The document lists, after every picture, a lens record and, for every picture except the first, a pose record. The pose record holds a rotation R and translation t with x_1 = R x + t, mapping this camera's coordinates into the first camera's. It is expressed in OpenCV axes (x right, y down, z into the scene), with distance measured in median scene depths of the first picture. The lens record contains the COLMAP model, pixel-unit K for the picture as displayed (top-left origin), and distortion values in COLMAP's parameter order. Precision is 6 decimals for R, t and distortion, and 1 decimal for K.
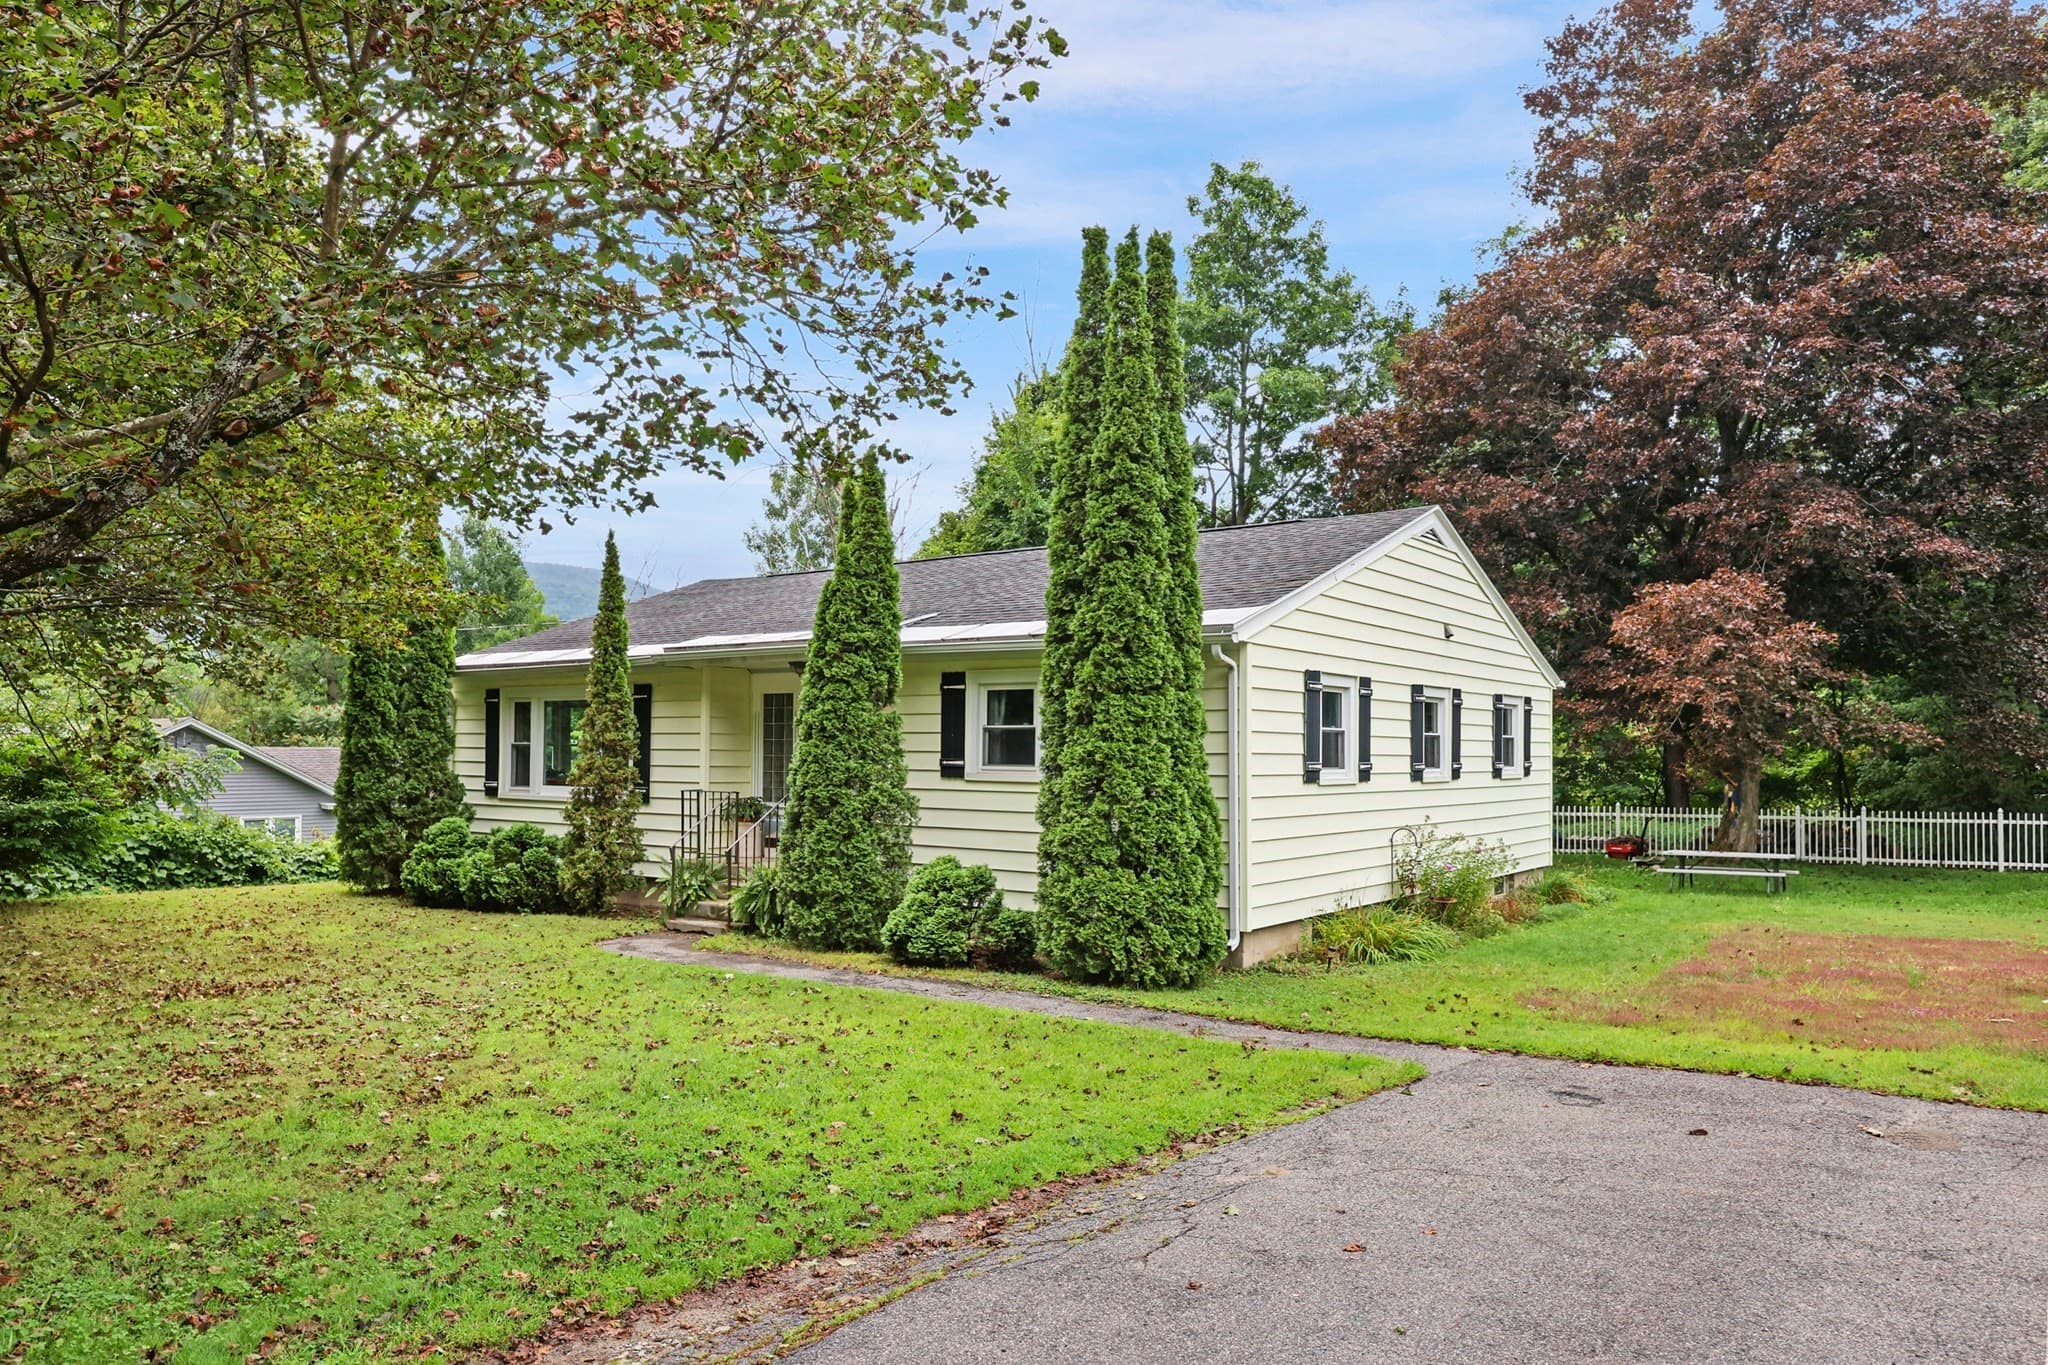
lens RADIAL K [[1387.8, 0, 1028.5], [0, 1387.8, 755.4], [0, 0, 1]] dist [0.001609, 0.001898]
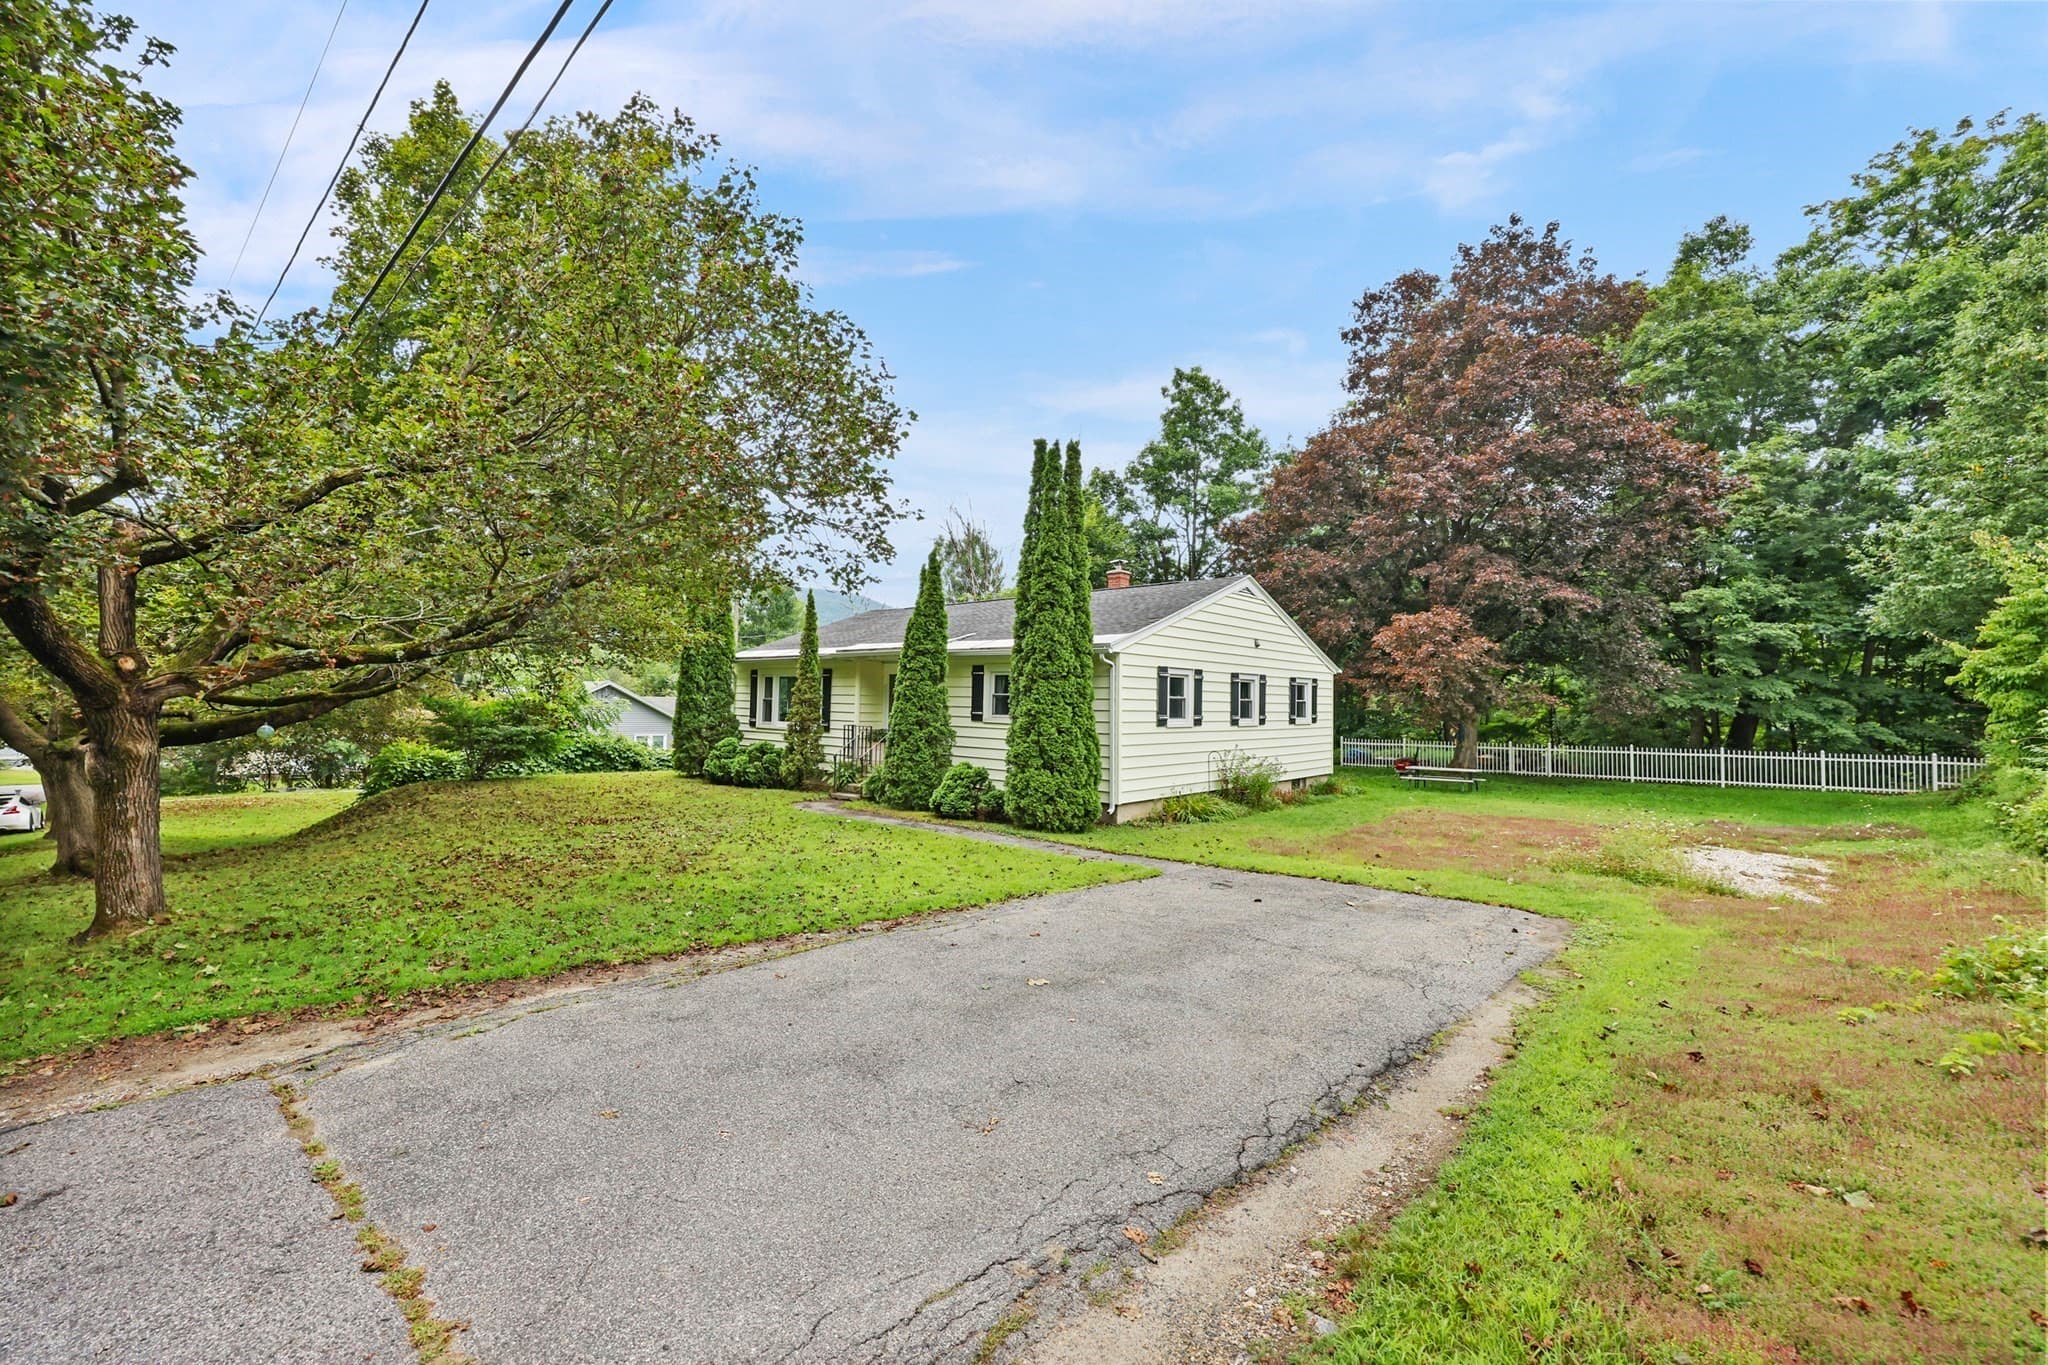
lens RADIAL K [[827.2, 0, 1024.0], [0, 827.2, 682.5], [0, 0, 1]] dist [0.001122, 0.000064]
pose [[0.995955, 0.008777, -0.089428, 0.096927], [-0.011022, 0.999636, -0.024633, -0.007942], [0.089179, 0.025519, 0.995689, -0.107655]]
